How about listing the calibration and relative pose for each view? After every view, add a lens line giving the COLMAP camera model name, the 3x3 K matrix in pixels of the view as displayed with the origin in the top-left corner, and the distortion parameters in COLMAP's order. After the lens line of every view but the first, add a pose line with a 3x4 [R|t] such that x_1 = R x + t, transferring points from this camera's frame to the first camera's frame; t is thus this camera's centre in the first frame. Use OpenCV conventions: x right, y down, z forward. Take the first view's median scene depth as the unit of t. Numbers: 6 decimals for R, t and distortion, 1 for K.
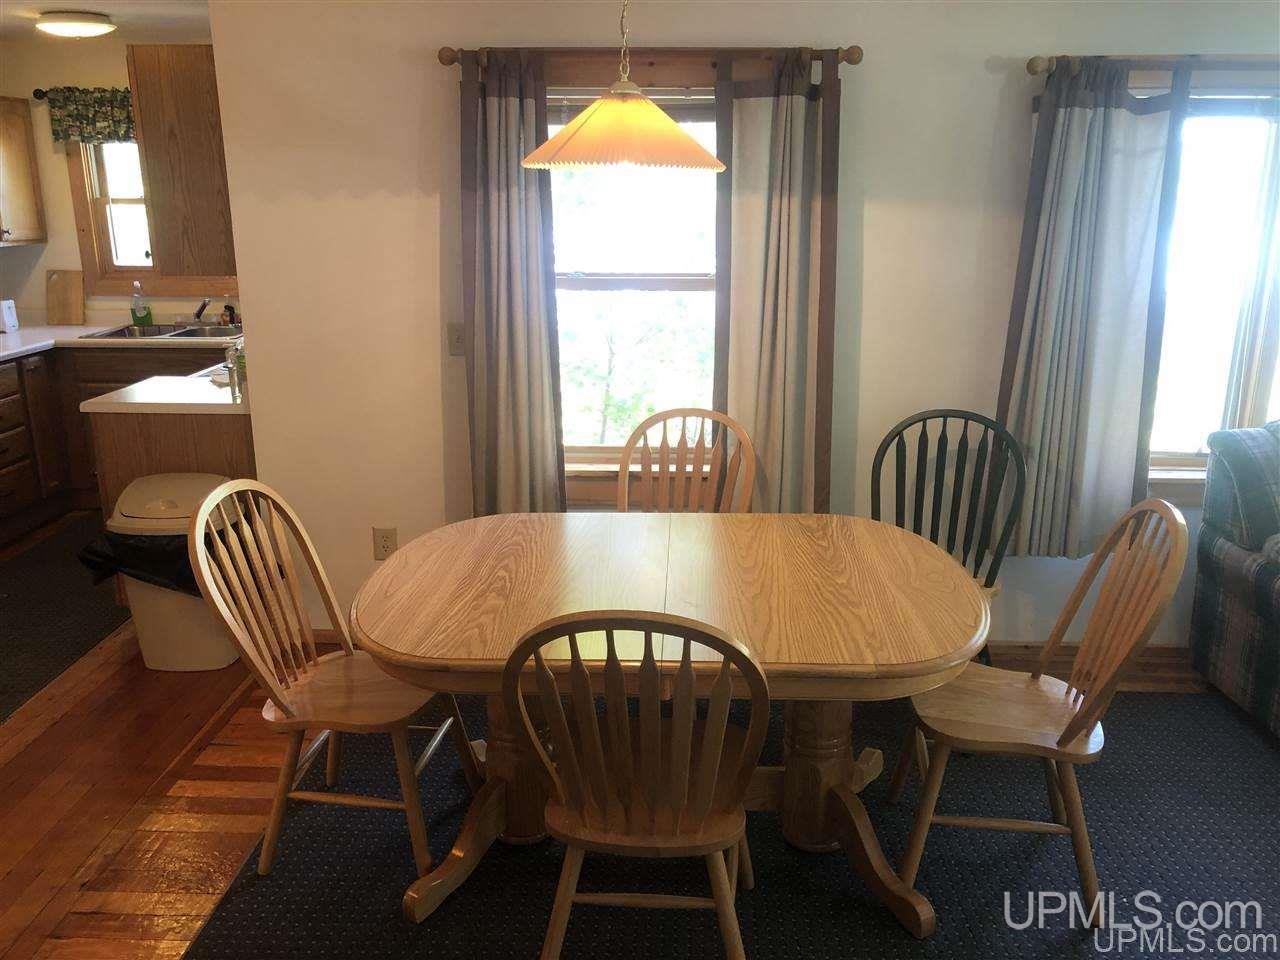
lens RADIAL K [[1060.5, 0, 640.0], [0, 1060.5, 480.0], [0, 0, 1]] dist [0.016110, 0.002743]
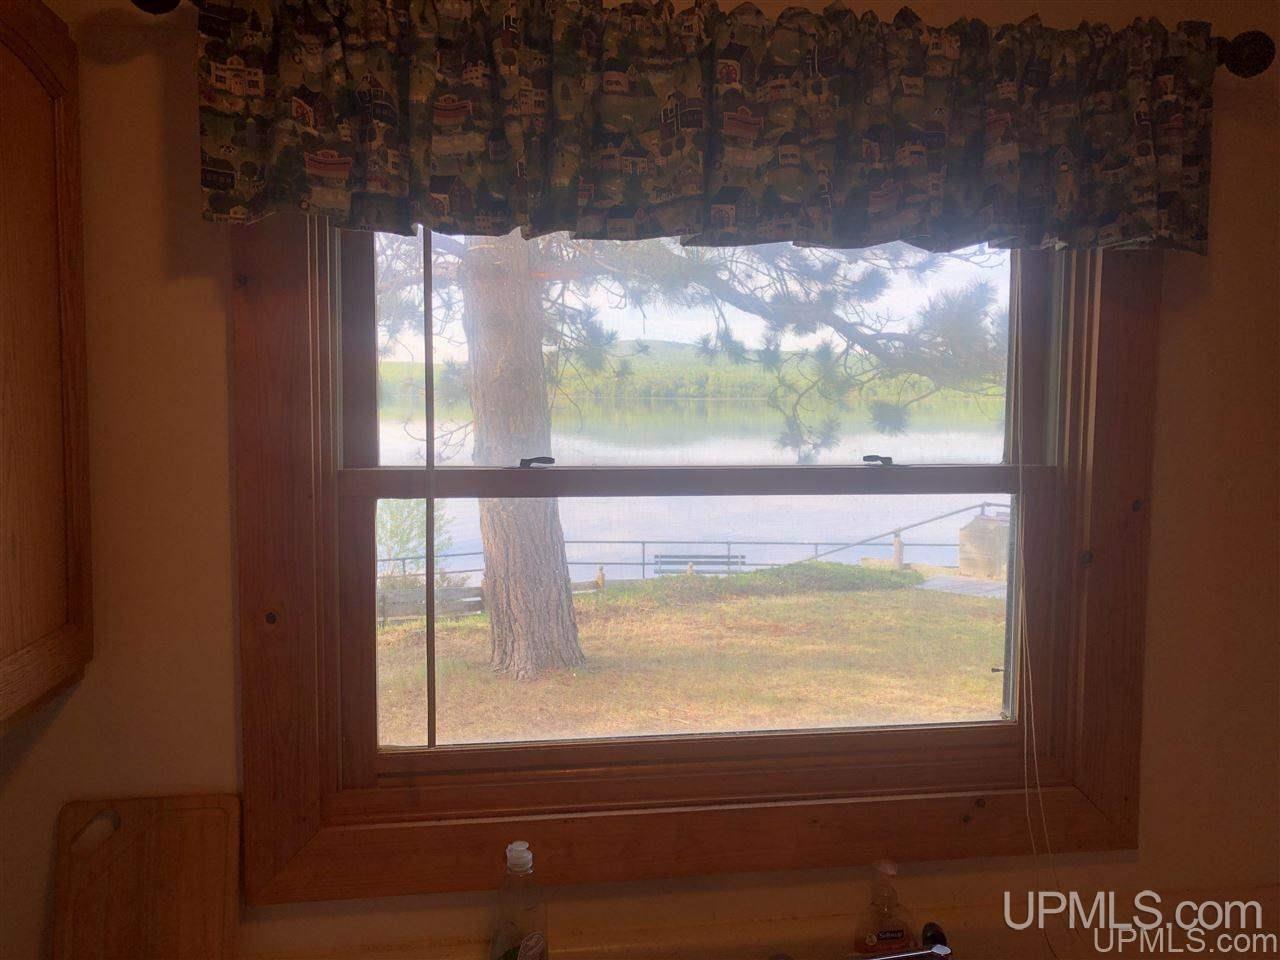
lens RADIAL K [[1042.9, 0, 640.0], [0, 1042.9, 480.0], [0, 0, 1]] dist [0.046839, 0.004033]
pose [[0.982040, -0.009146, 0.188450, -0.513814], [0.045677, 0.980636, -0.190439, -0.227929], [-0.183059, 0.195626, 0.963442, 0.812056]]
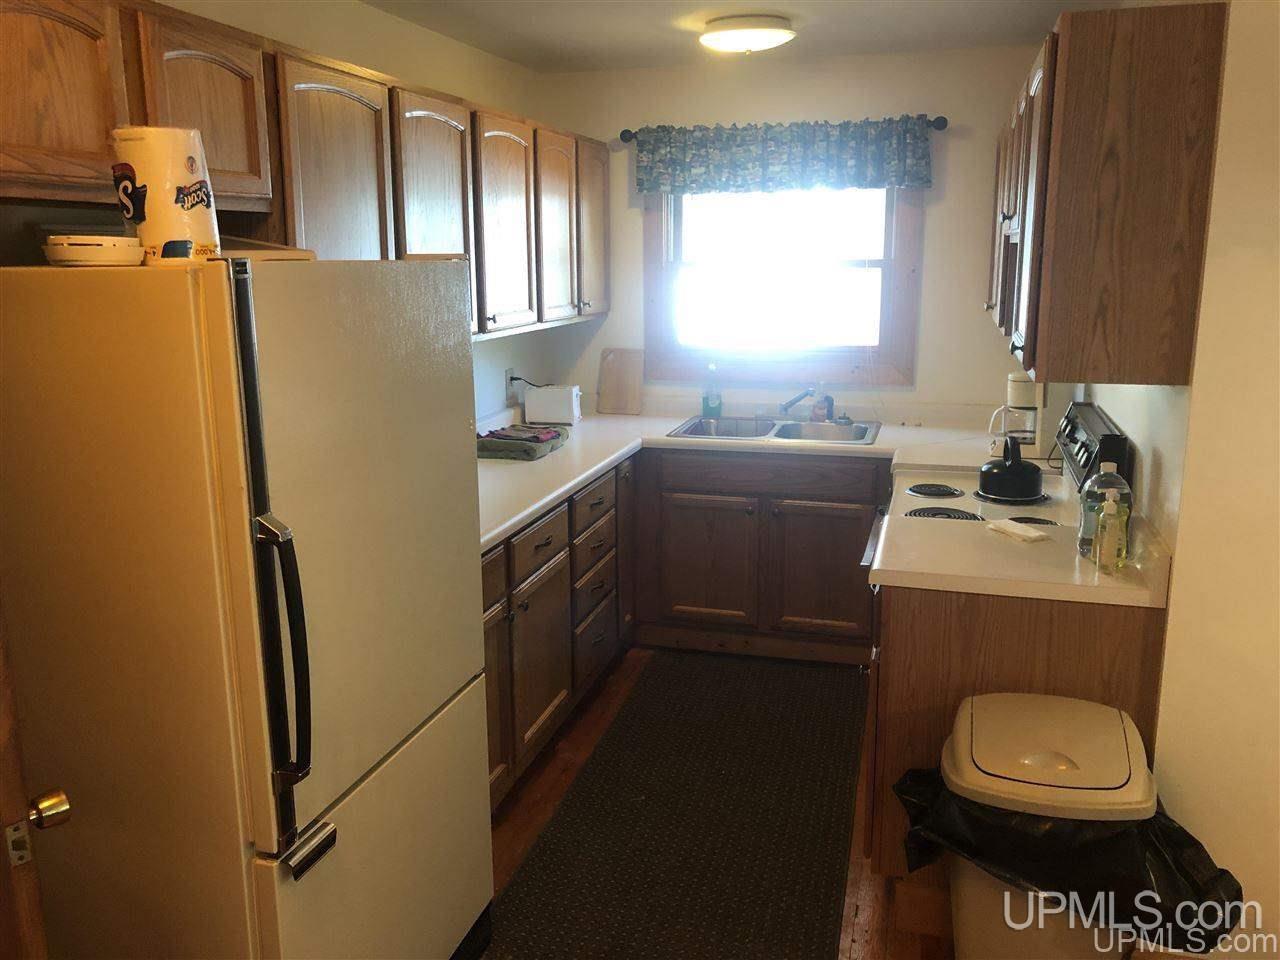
lens RADIAL K [[1060.5, 0, 640.0], [0, 1060.5, 480.0], [0, 0, 1]] dist [0.016110, 0.002743]
pose [[0.971182, 0.039157, -0.235099, -0.353564], [-0.051064, 0.997691, -0.044773, -0.063526], [0.232803, 0.055488, 0.970940, 0.229634]]
